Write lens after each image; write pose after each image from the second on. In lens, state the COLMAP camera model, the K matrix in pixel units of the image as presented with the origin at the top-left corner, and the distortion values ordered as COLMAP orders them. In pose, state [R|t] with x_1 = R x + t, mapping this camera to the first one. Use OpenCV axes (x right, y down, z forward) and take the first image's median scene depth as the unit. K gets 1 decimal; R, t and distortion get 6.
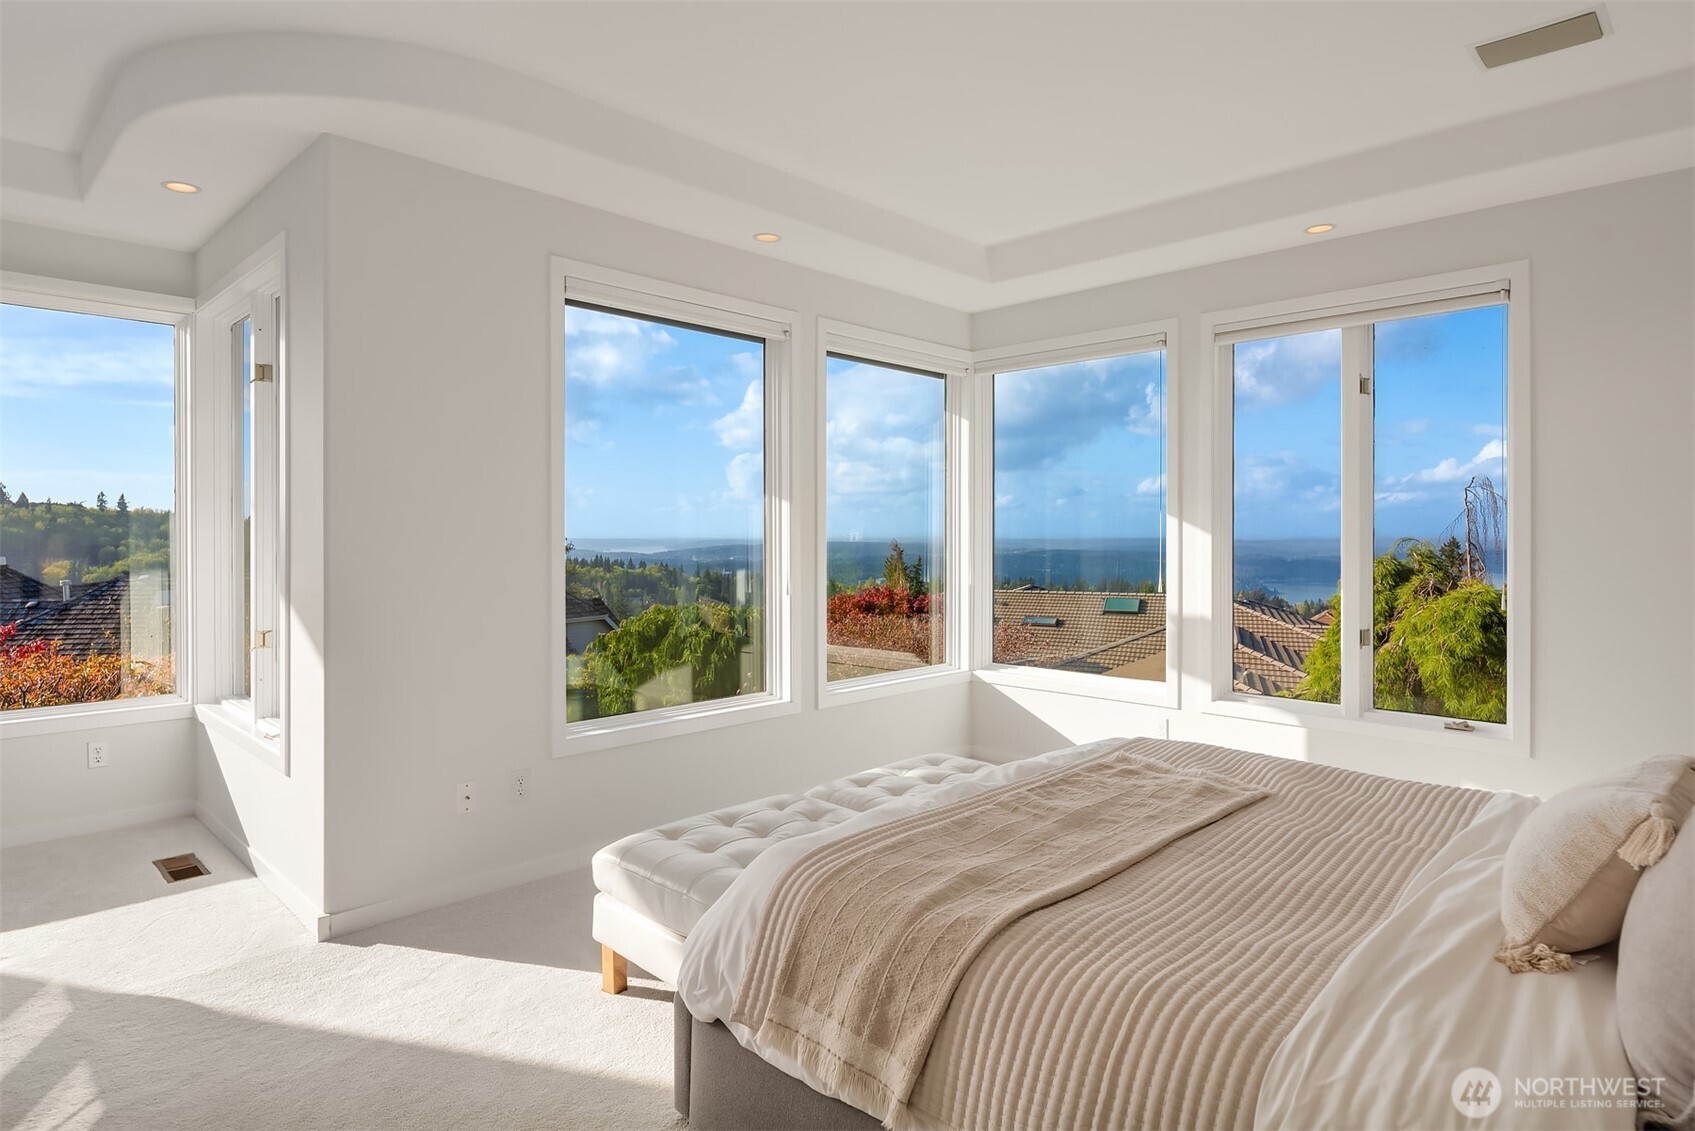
lens RADIAL K [[929.9, 0, 847.2], [0, 929.9, 534.8], [0, 0, 1]] dist [-0.000815, -0.000128]
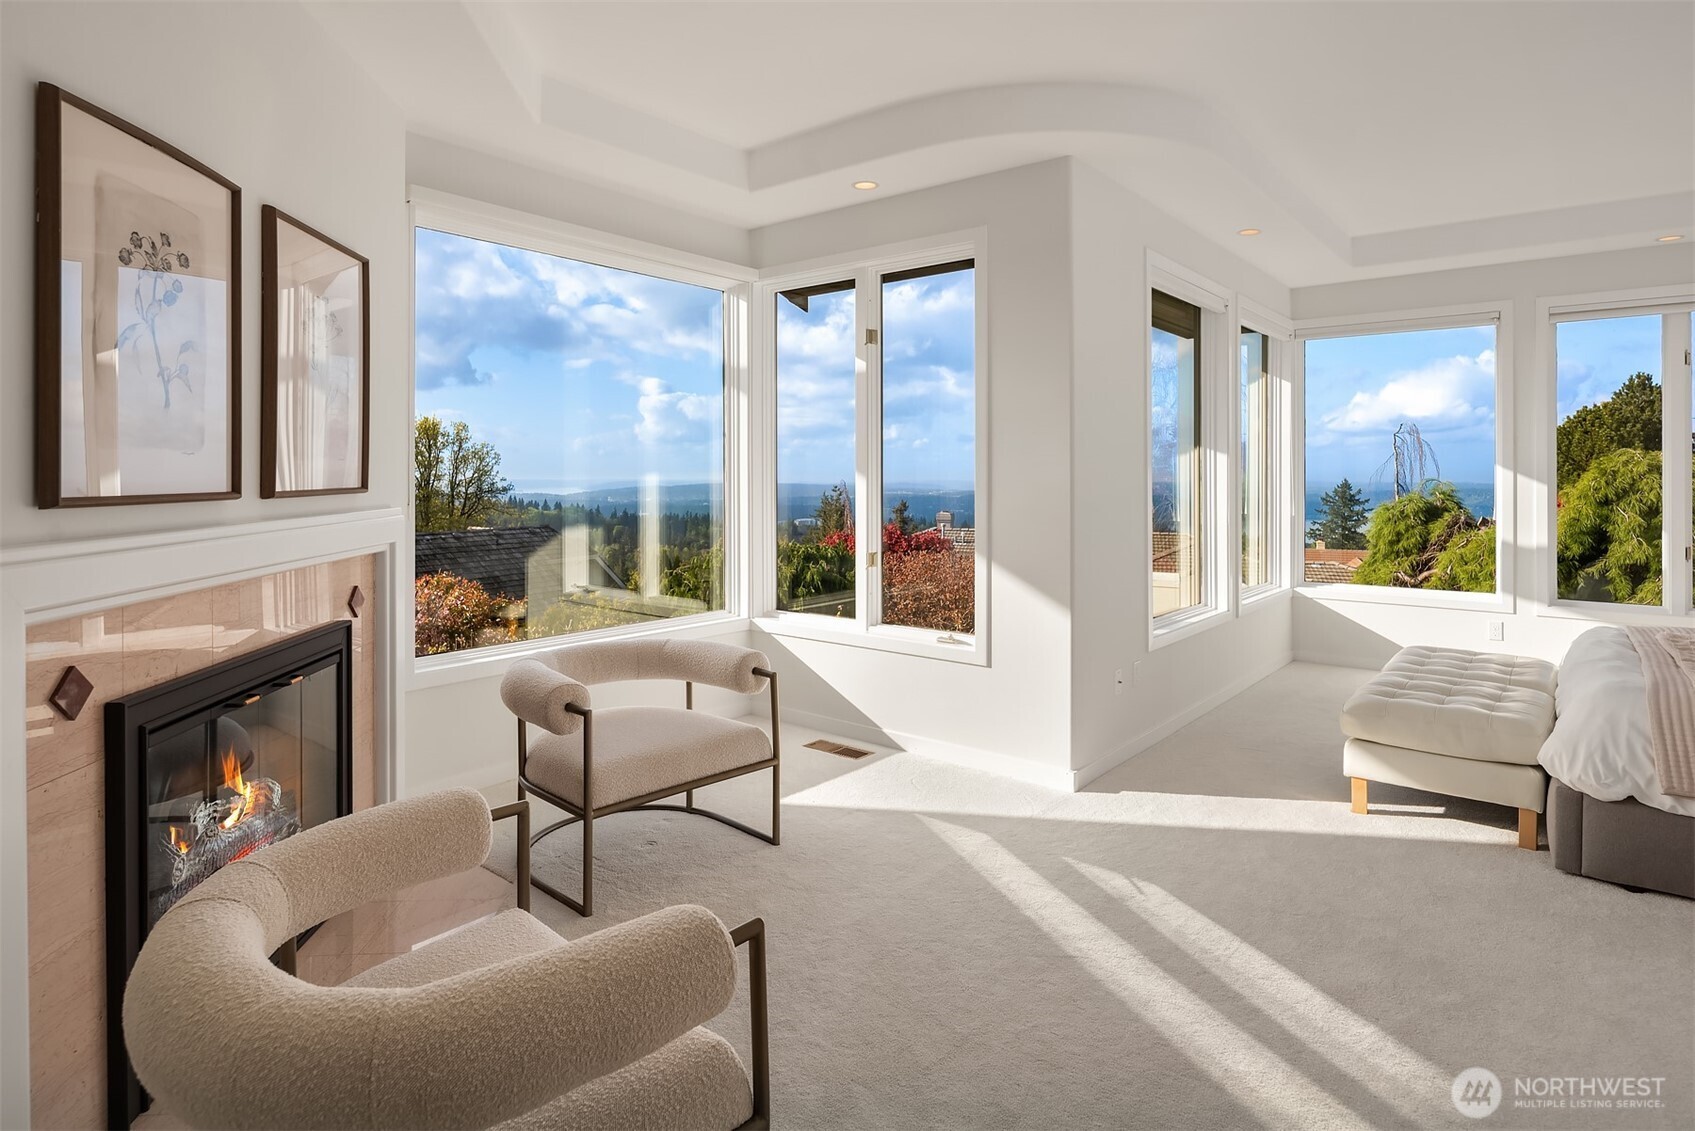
lens RADIAL K [[921.1, 0, 847.7], [0, 921.1, 477.4], [0, 0, 1]] dist [-0.002453, -0.001143]
pose [[0.995982, 0.002101, 0.089526, -0.540207], [-0.002226, 0.999997, 0.001296, 0.003814], [-0.089523, -0.001490, 0.995984, -0.123821]]
